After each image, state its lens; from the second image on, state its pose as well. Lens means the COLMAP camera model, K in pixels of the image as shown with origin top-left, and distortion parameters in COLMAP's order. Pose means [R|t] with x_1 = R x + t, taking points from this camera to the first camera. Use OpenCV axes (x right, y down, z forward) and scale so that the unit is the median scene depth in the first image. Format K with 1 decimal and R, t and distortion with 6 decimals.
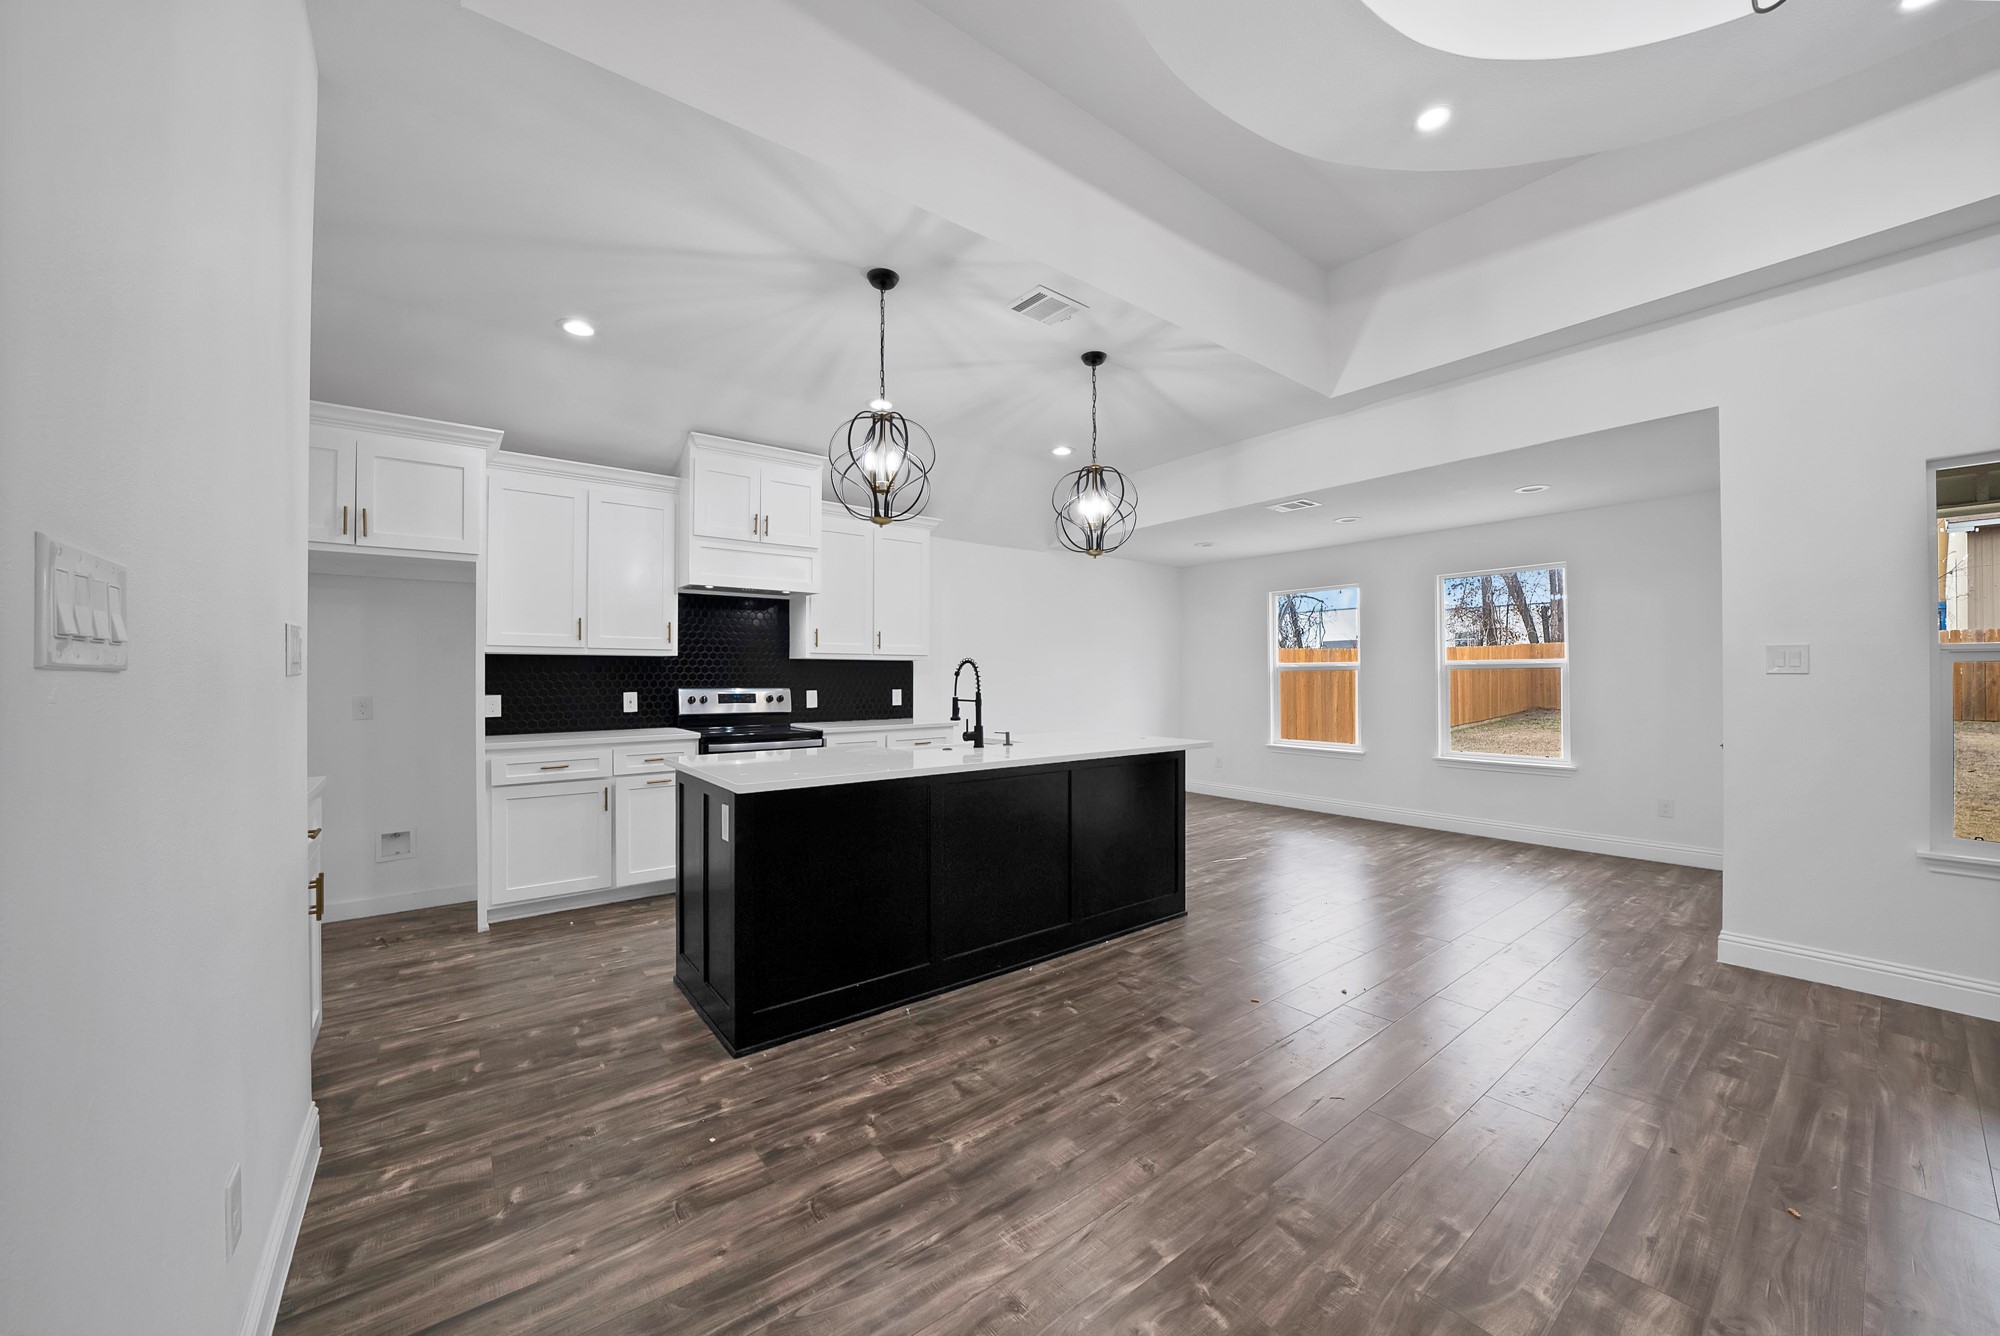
lens RADIAL K [[719.2, 0, 1000.8], [0, 719.2, 674.9], [0, 0, 1]] dist [-0.017728, 0.000527]
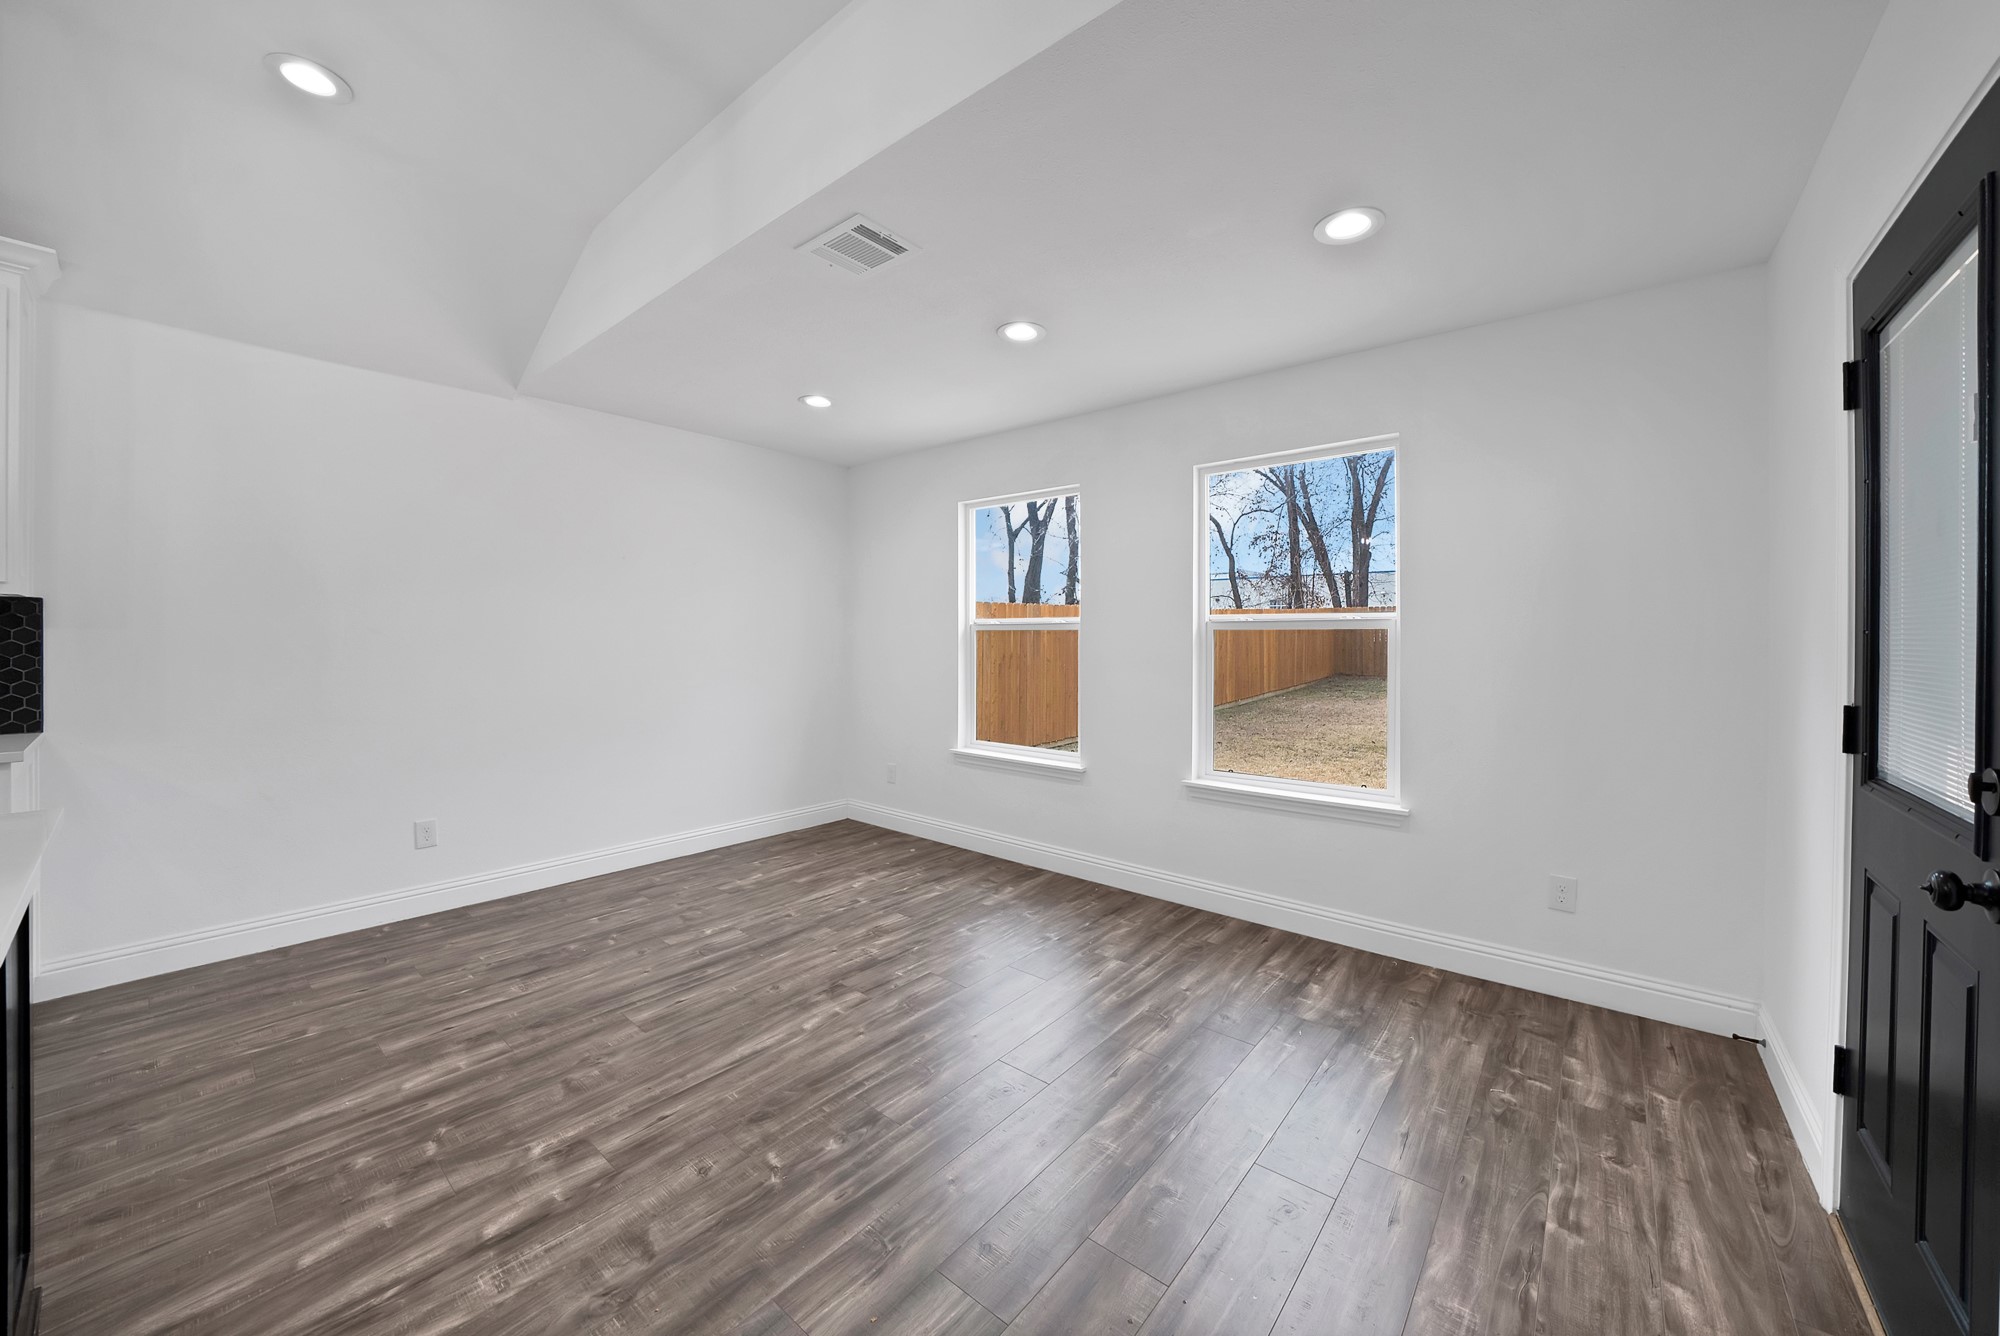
lens RADIAL K [[729.2, 0, 1005.0], [0, 729.2, 670.3], [0, 0, 1]] dist [-0.064599, 0.000102]
pose [[0.977347, -0.000478, 0.211644, 0.502378], [-0.009254, 0.998944, 0.044992, 0.000863], [-0.211442, -0.045932, 0.976311, 0.685815]]
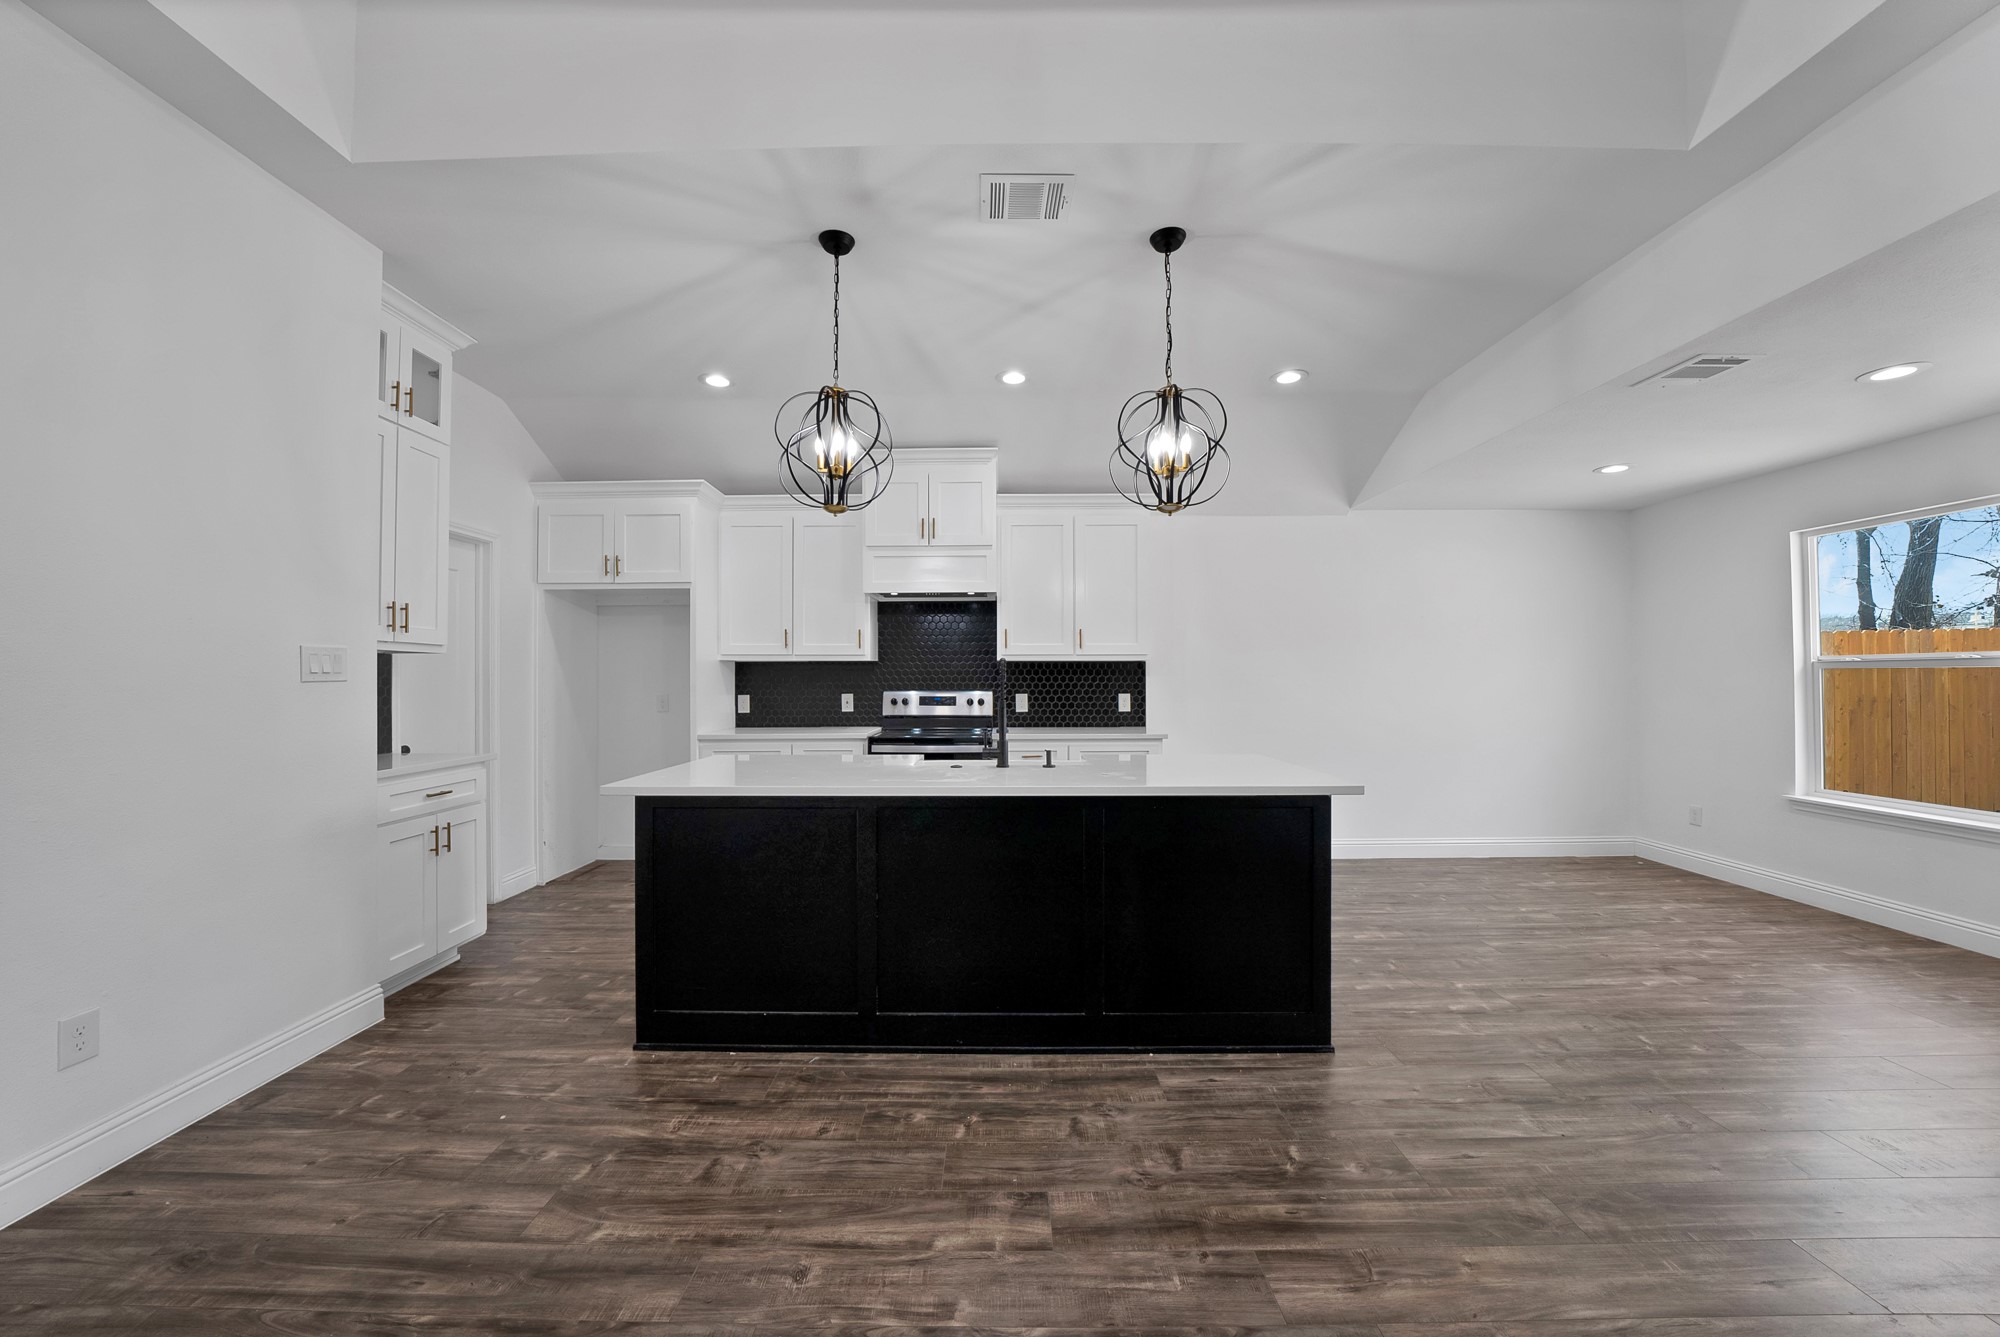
lens RADIAL K [[719.2, 0, 1000.8], [0, 719.2, 675.4], [0, 0, 1]] dist [-0.017728, 0.000527]
pose [[0.785151, -0.003122, -0.619297, 0.400914], [0.003029, 0.999995, -0.001201, -0.002439], [0.619298, -0.000932, 0.785156, 0.300984]]
